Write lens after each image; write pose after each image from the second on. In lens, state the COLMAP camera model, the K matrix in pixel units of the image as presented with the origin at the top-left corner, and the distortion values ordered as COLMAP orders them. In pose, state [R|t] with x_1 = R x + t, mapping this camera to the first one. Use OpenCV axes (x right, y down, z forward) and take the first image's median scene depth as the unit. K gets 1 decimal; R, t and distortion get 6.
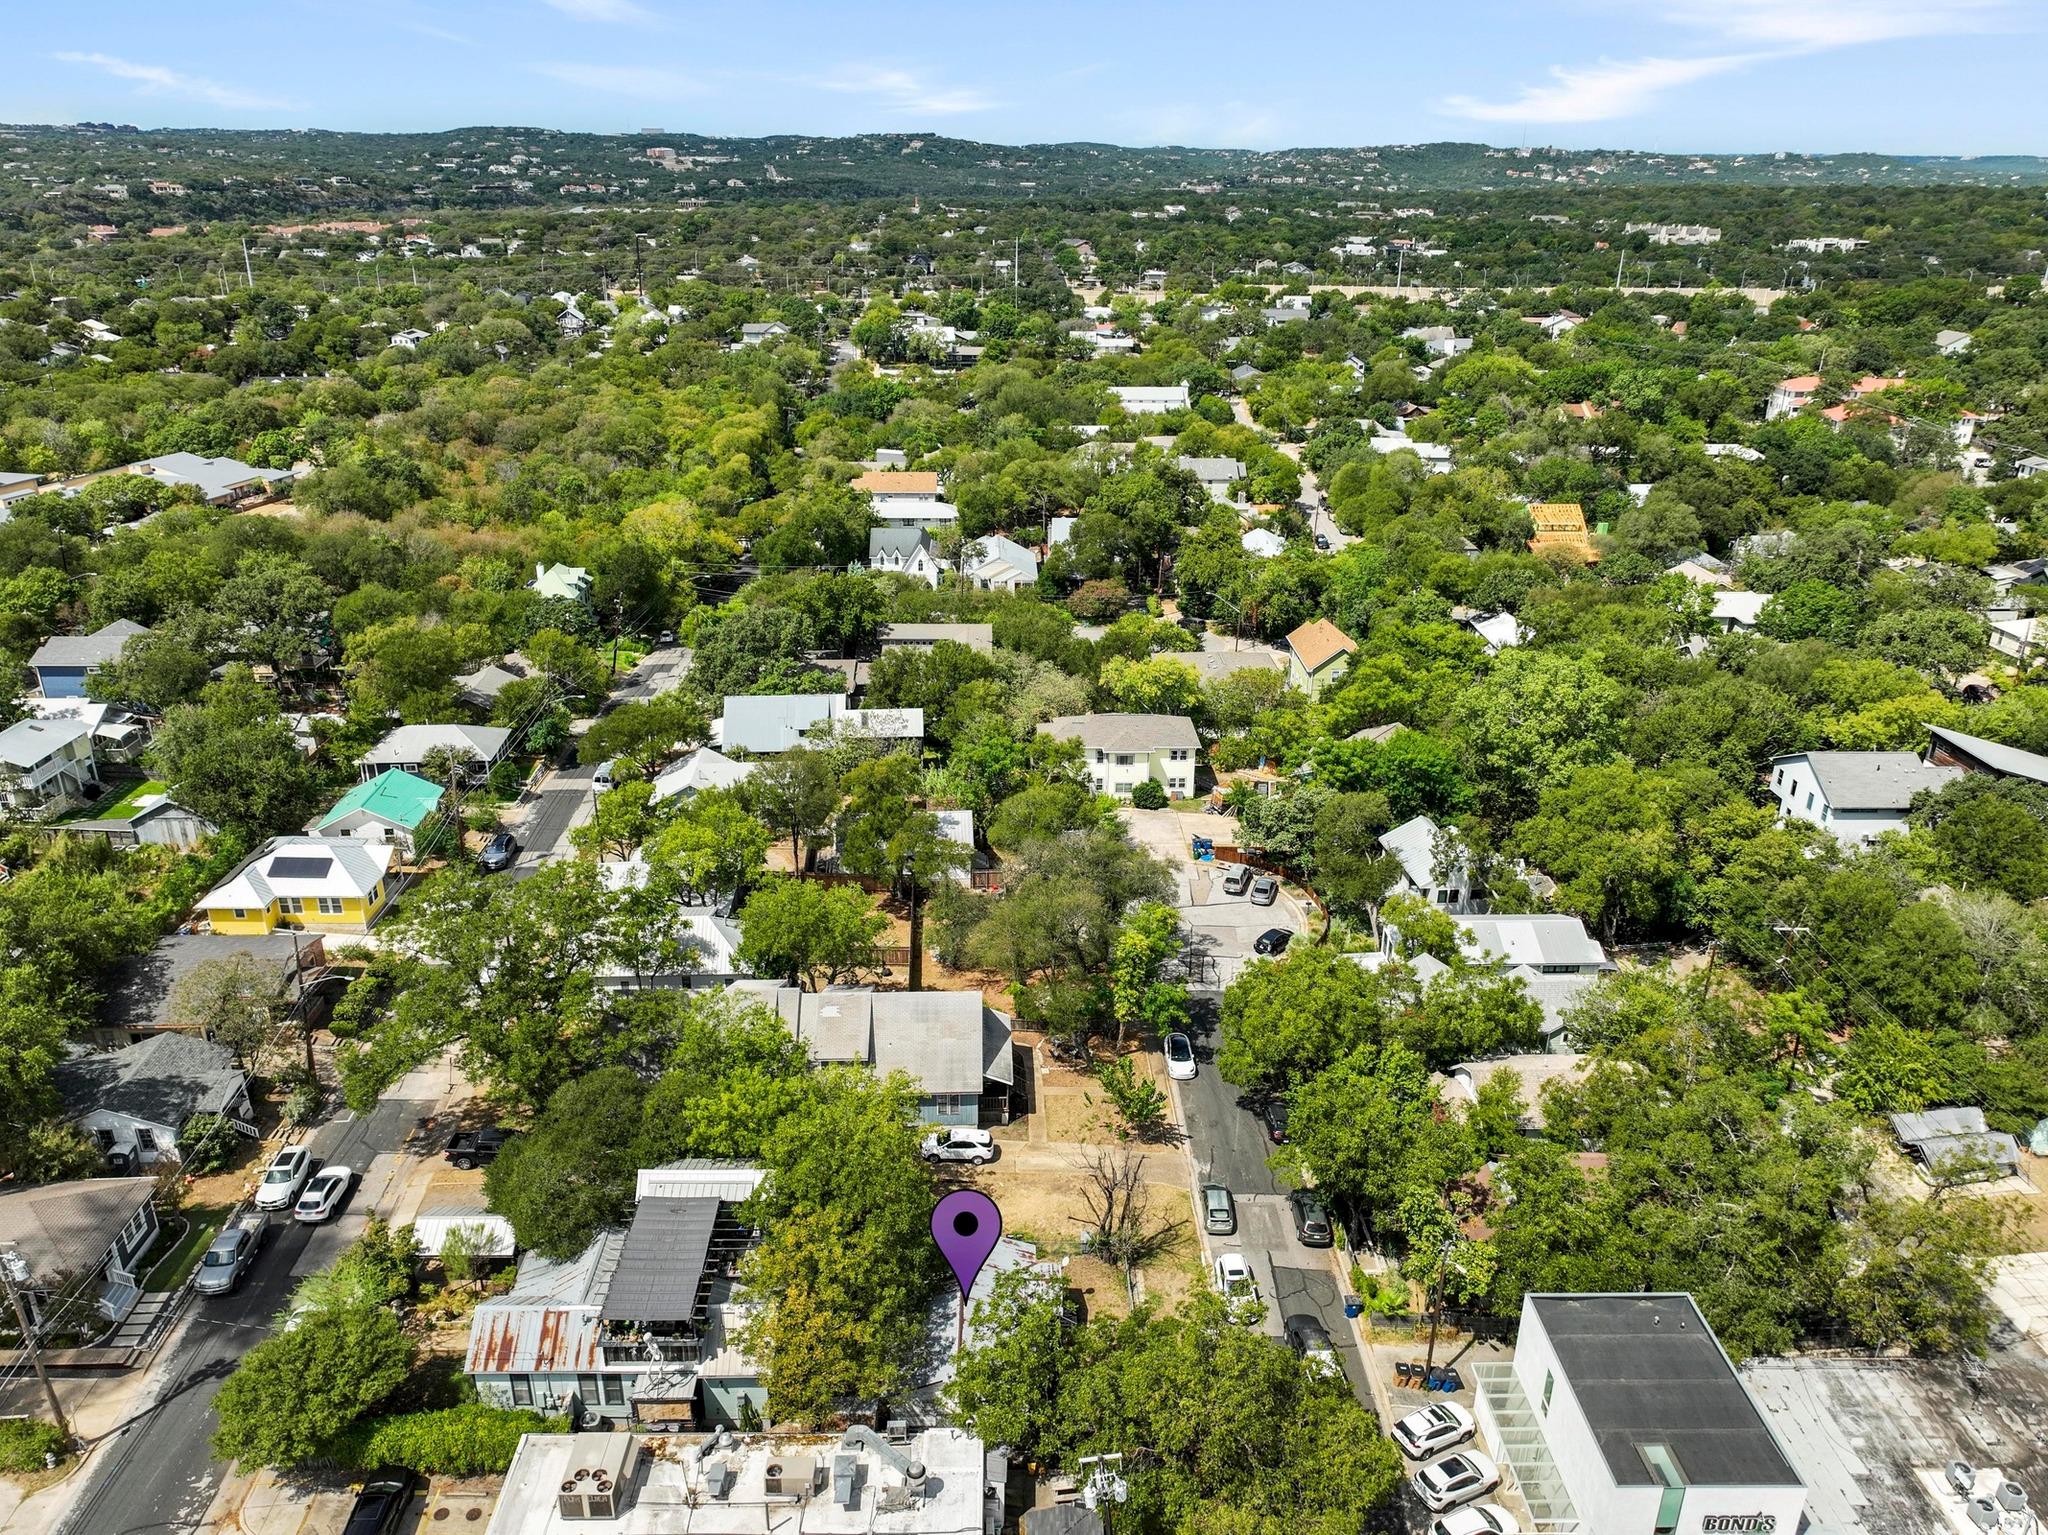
lens RADIAL K [[1427.1, 0, 1011.9], [0, 1427.1, 765.3], [0, 0, 1]] dist [0.000121, -0.001884]
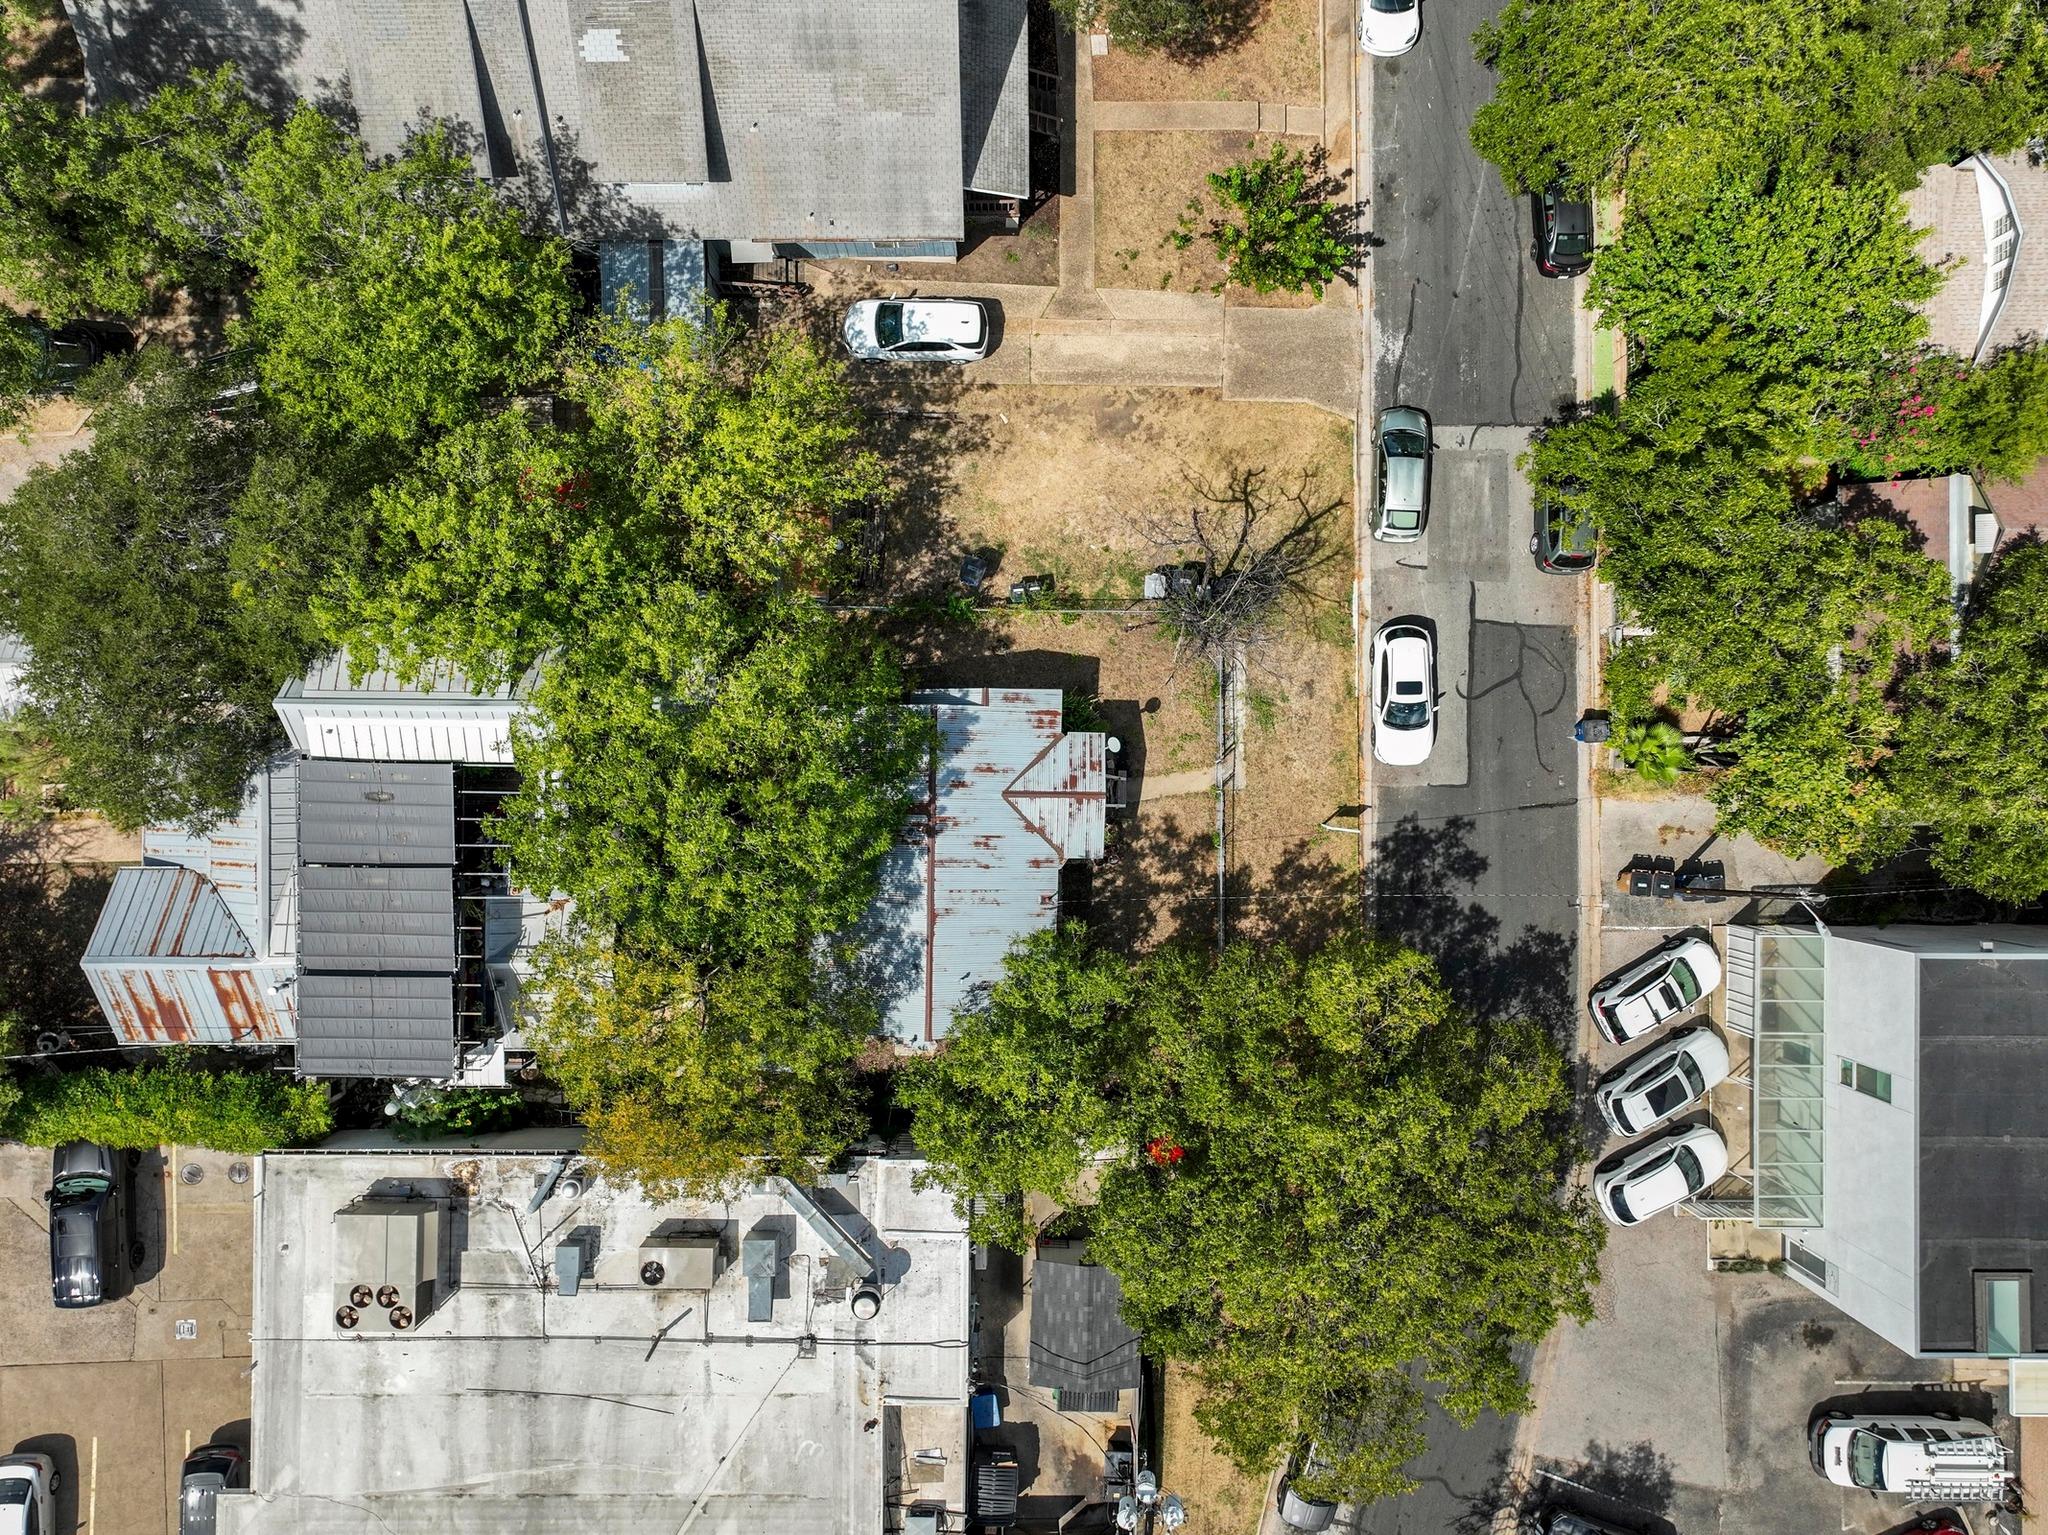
lens RADIAL K [[1427.1, 0, 1011.9], [0, 1427.1, 765.3], [0, 0, 1]] dist [0.000121, -0.001884]
pose [[0.999881, 0.015012, 0.003680, -0.005203], [-0.009211, 0.387514, 0.921818, -0.173331], [0.012412, -0.921741, 0.387606, 0.810359]]
